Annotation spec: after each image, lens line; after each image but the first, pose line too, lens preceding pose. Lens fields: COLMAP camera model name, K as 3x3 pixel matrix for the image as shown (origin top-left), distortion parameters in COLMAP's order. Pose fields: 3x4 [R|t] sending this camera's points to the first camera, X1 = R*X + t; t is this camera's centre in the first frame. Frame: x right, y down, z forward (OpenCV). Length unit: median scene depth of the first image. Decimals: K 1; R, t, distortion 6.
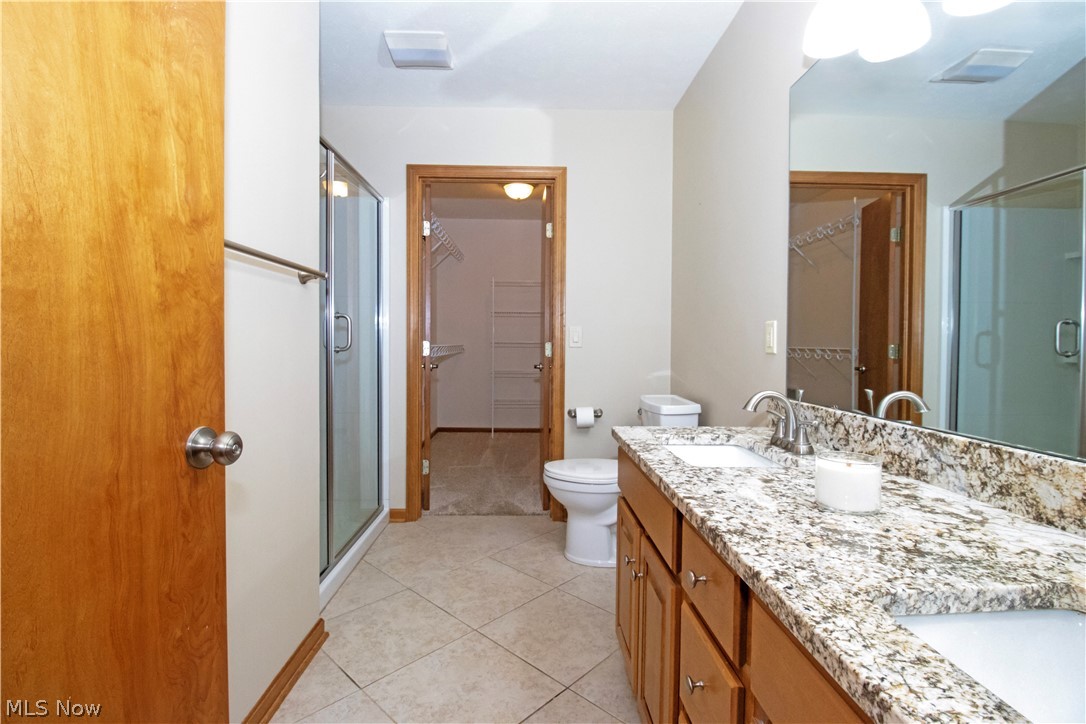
lens RADIAL K [[505.7, 0, 536.9], [0, 505.7, 352.3], [0, 0, 1]] dist [0.001611, -0.013380]
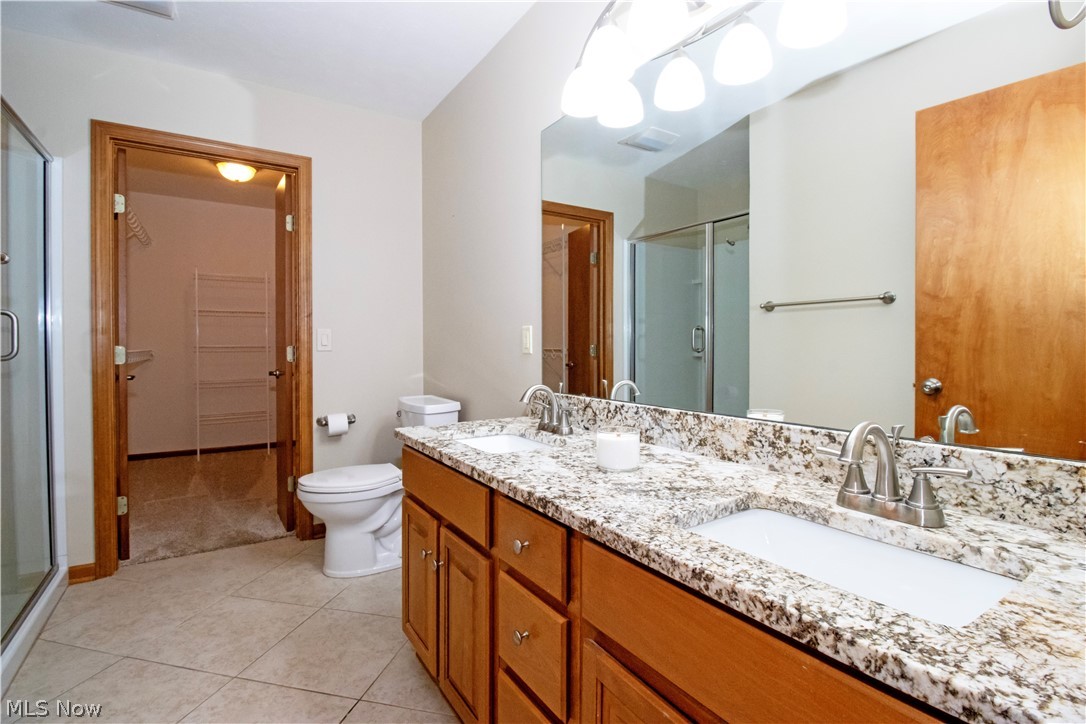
lens RADIAL K [[505.7, 0, 536.9], [0, 505.7, 352.3], [0, 0, 1]] dist [0.001611, -0.013380]
pose [[0.855875, -0.016159, 0.516931, -0.116555], [0.018892, 0.999822, -0.000025, -0.000067], [-0.516838, 0.009787, 0.856027, -0.014315]]
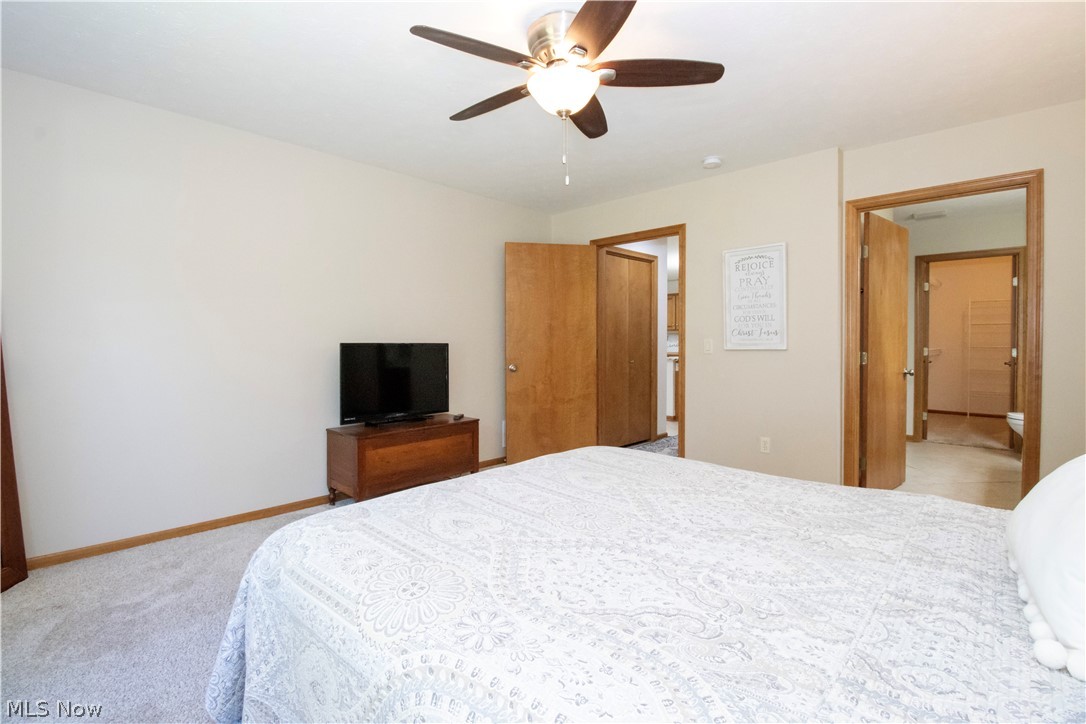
lens RADIAL K [[502.3, 0, 537.2], [0, 502.3, 349.0], [0, 0, 1]] dist [-0.000327, -0.013144]
pose [[0.704874, 0.001313, -0.709332, 0.127895], [-0.008179, 0.999947, -0.006277, 0.008796], [0.709286, 0.010226, 0.704847, -2.202702]]
